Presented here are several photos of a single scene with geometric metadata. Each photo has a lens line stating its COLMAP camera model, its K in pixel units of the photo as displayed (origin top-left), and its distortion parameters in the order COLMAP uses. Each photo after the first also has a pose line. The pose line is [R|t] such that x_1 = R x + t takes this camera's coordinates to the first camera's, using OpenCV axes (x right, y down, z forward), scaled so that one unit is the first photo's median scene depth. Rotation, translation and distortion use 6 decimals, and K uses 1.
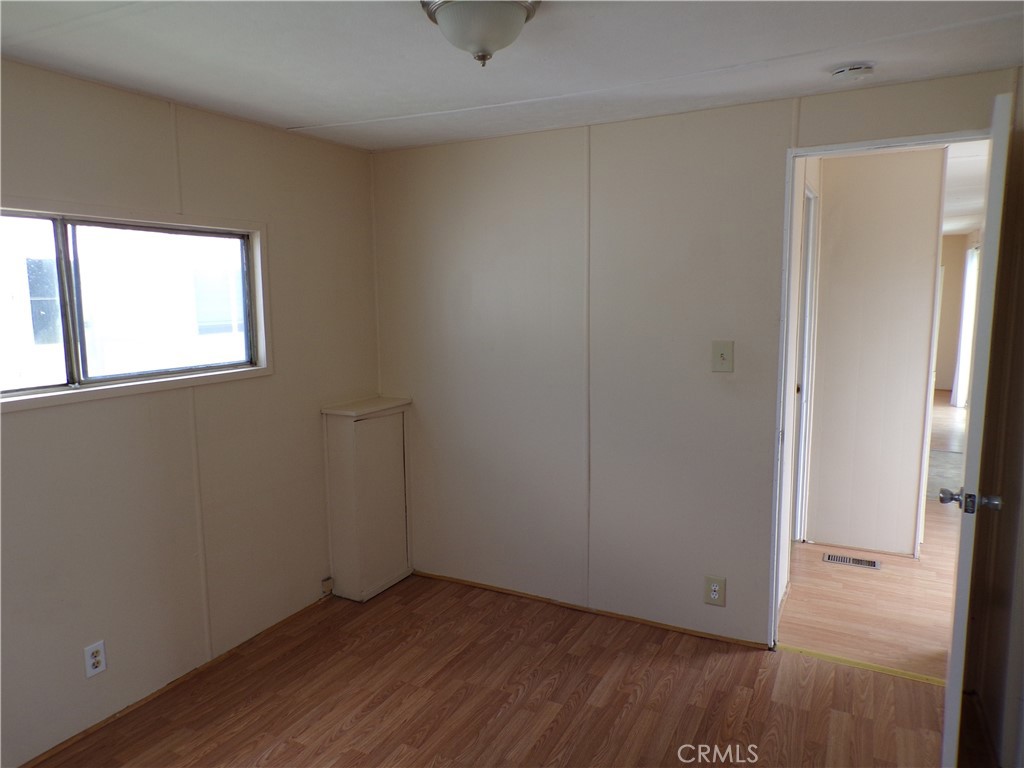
lens RADIAL K [[676.9, 0, 506.6], [0, 676.9, 383.6], [0, 0, 1]] dist [-0.019788, 0.016783]
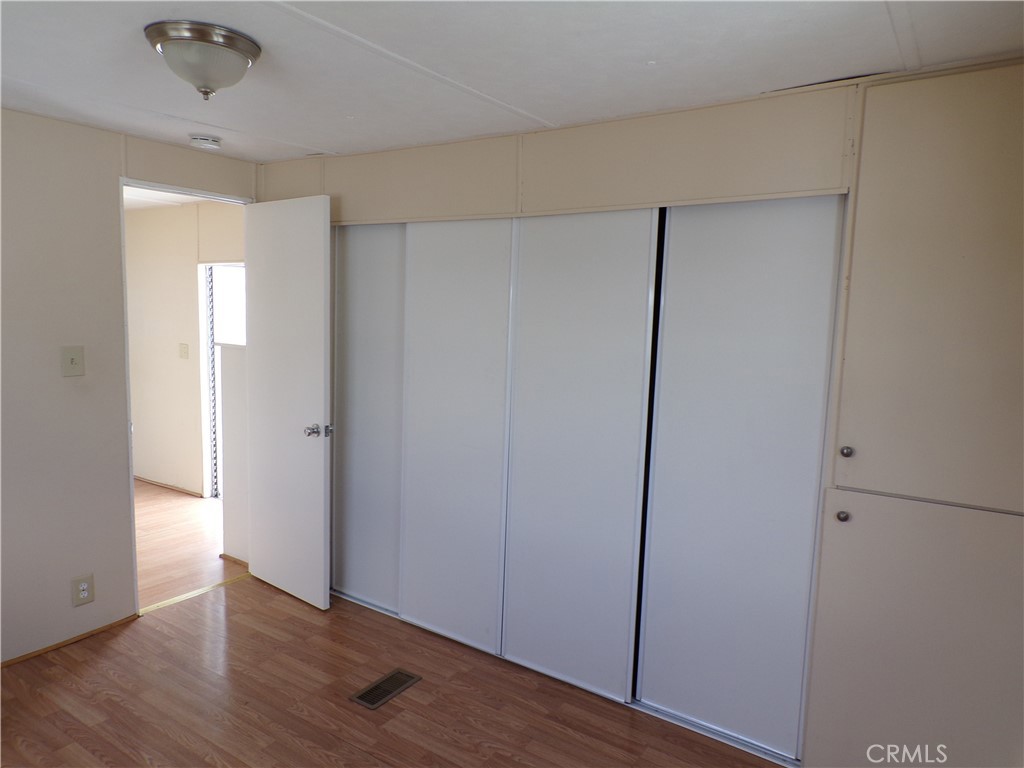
lens RADIAL K [[676.9, 0, 507.4], [0, 676.9, 384.6], [0, 0, 1]] dist [-0.019788, 0.016783]
pose [[0.088322, -0.091984, 0.991836, -0.725782], [0.098755, 0.991630, 0.083170, -0.027627], [-0.991184, 0.090603, 0.096667, 0.275743]]
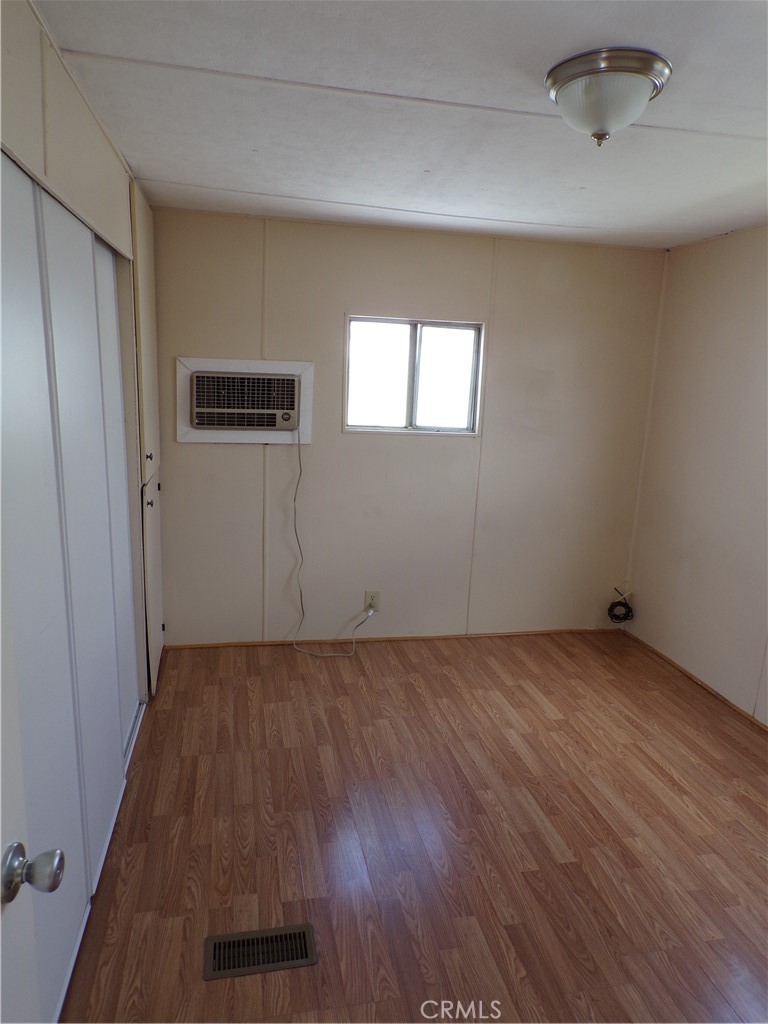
lens RADIAL K [[676.9, 0, 384.1], [0, 676.9, 517.6], [0, 0, 1]] dist [-0.019788, 0.016783]
pose [[-0.764250, 0.116920, -0.634233, 0.569623], [-0.116533, 0.942205, 0.314116, -0.146734], [0.634305, 0.313972, -0.706455, 1.051366]]
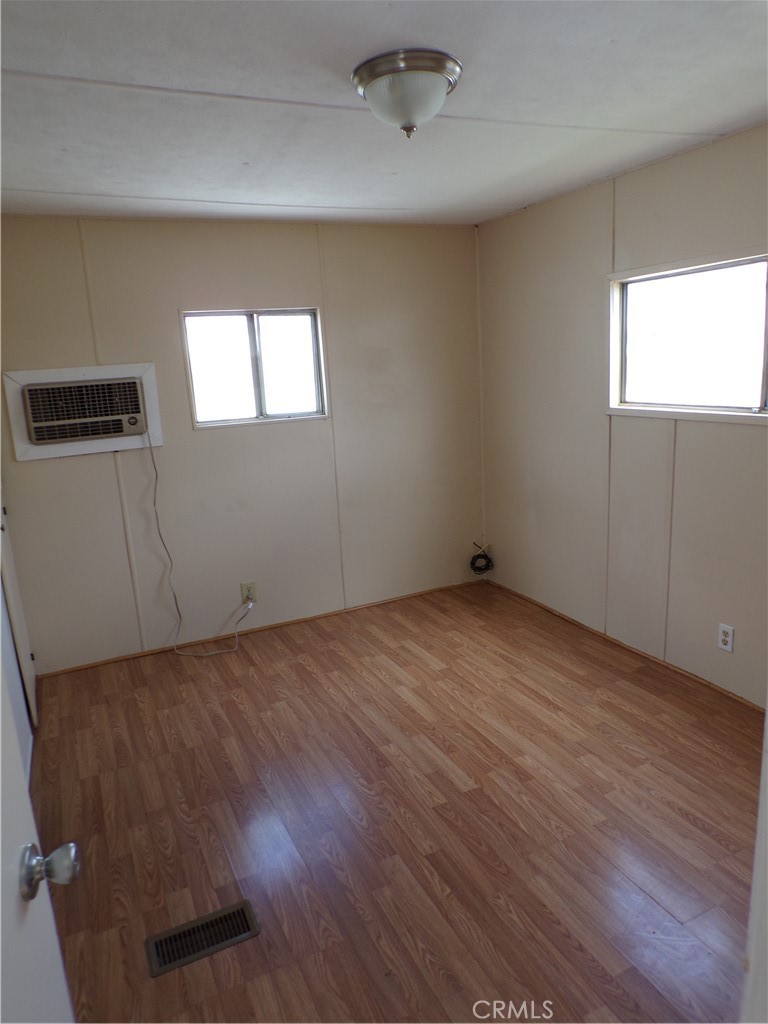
lens RADIAL K [[676.9, 0, 383.1], [0, 676.9, 518.0], [0, 0, 1]] dist [-0.019788, 0.016783]
pose [[-0.589753, 0.231680, -0.773638, 0.616509], [-0.042874, 0.947633, 0.316470, -0.147678], [0.806445, 0.219808, -0.548936, 1.069053]]
